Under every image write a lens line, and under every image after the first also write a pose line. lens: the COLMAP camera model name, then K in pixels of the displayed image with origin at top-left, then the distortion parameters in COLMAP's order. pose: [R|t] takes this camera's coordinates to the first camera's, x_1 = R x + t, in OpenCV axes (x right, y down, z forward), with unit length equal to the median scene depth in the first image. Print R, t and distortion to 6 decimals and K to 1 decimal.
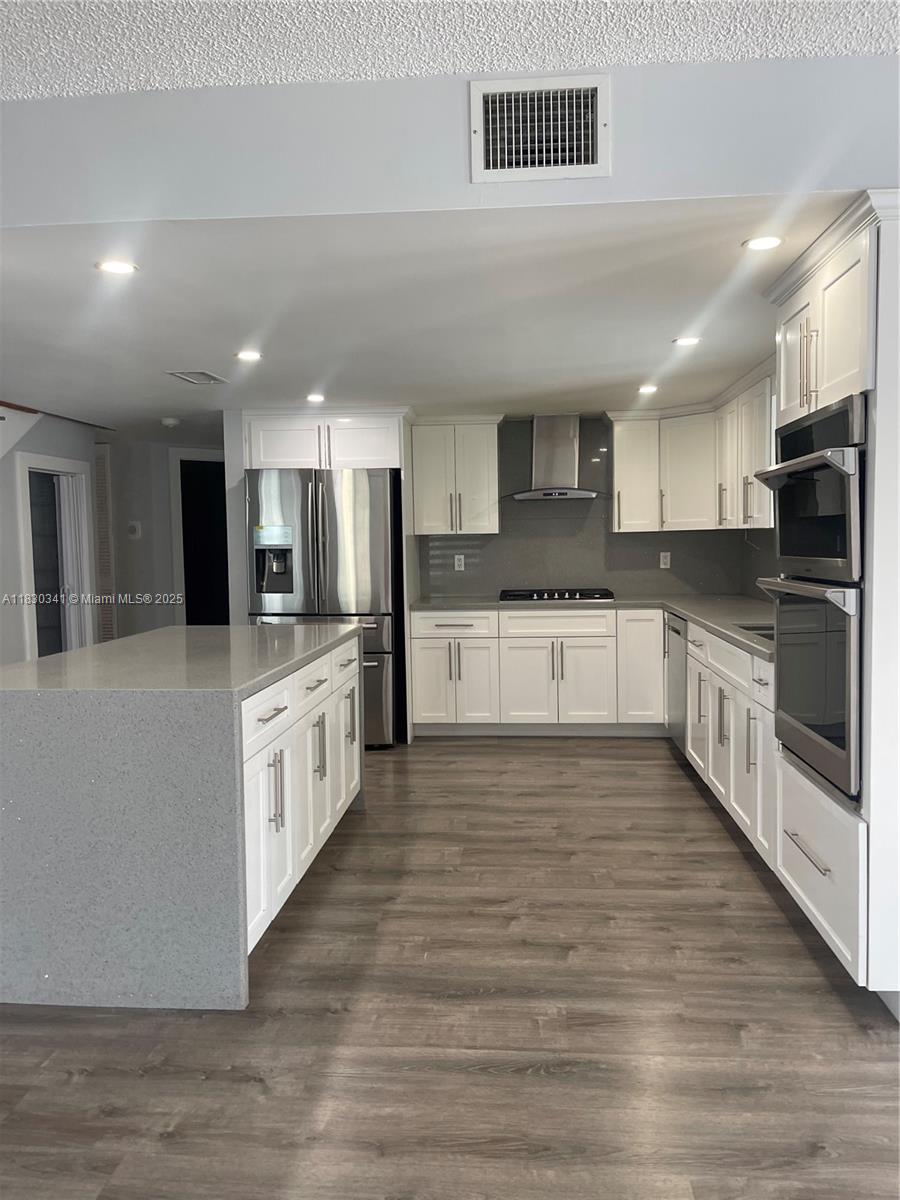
lens RADIAL K [[907.0, 0, 450.0], [0, 907.0, 600.0], [0, 0, 1]] dist [-0.003759, -0.004575]
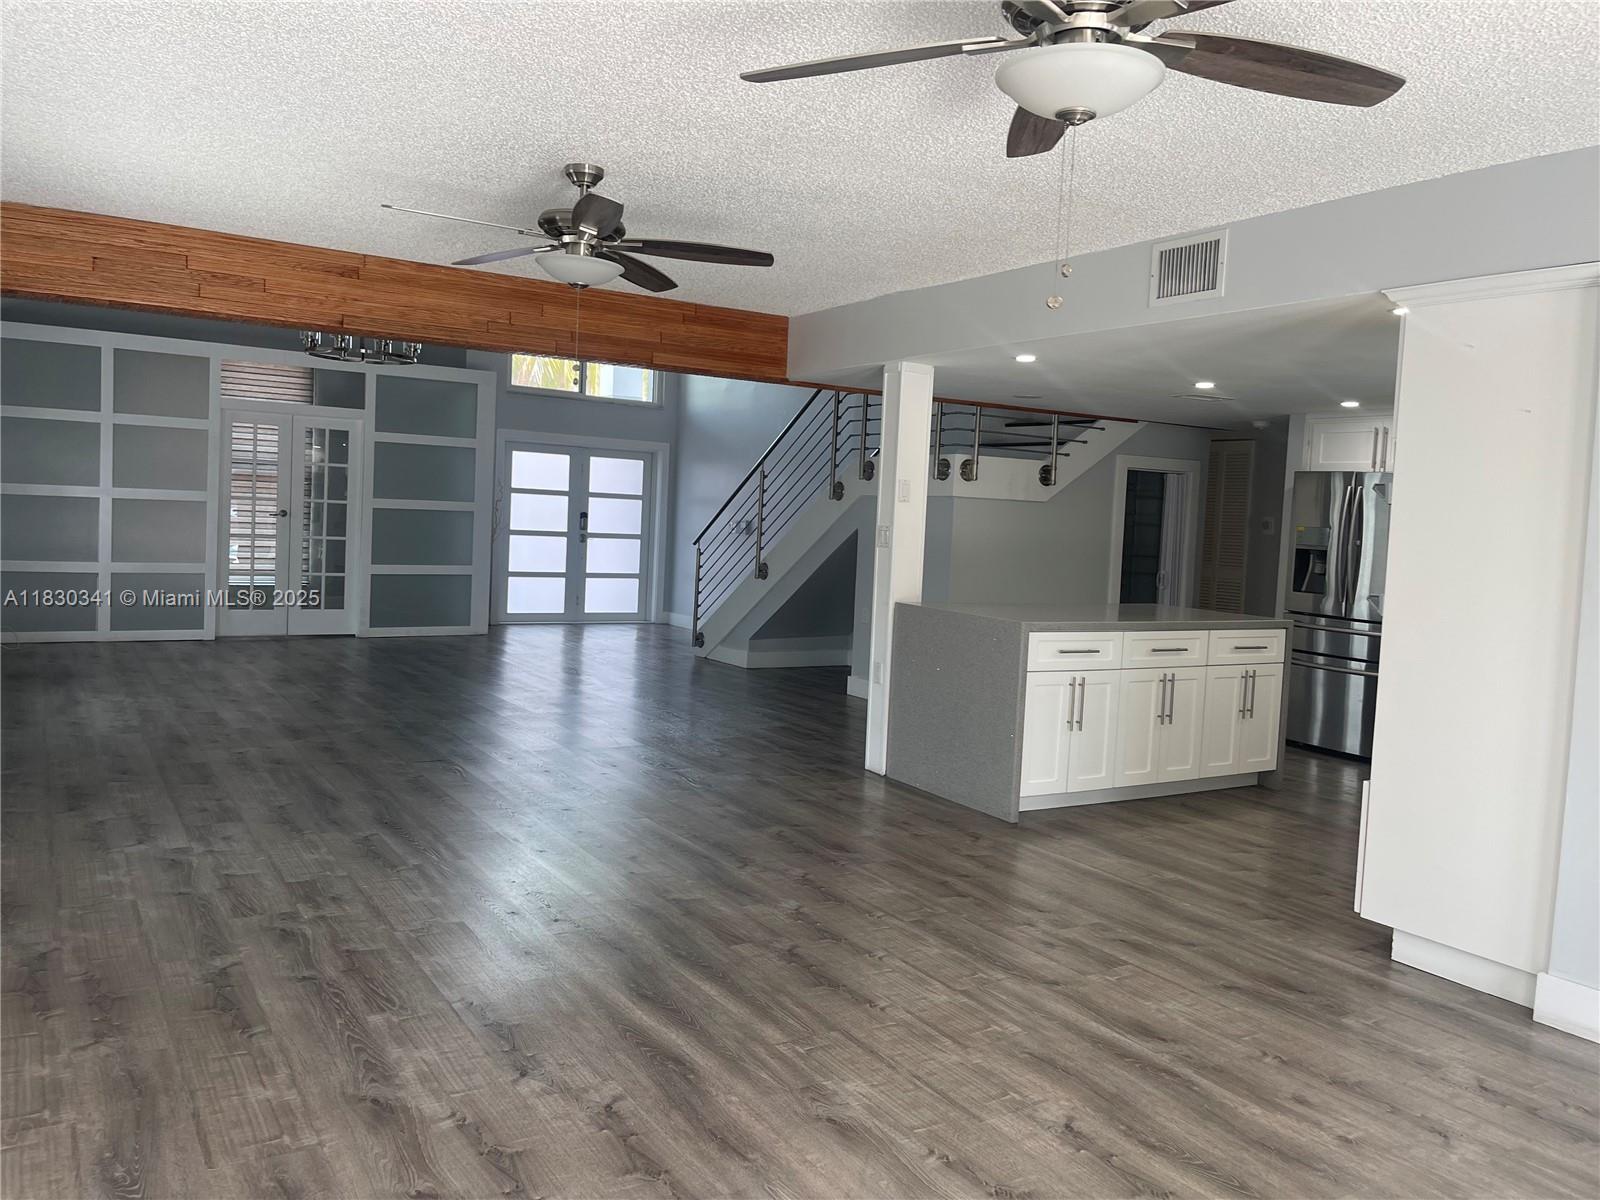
lens RADIAL K [[1209.4, 0, 800.0], [0, 1209.4, 600.0], [0, 0, 1]] dist [-0.003759, -0.004575]
pose [[0.595138, 0.099969, -0.797381, 1.221822], [-0.108723, 0.993126, 0.043363, 0.007443], [0.796235, 0.060887, 0.601916, -0.613320]]
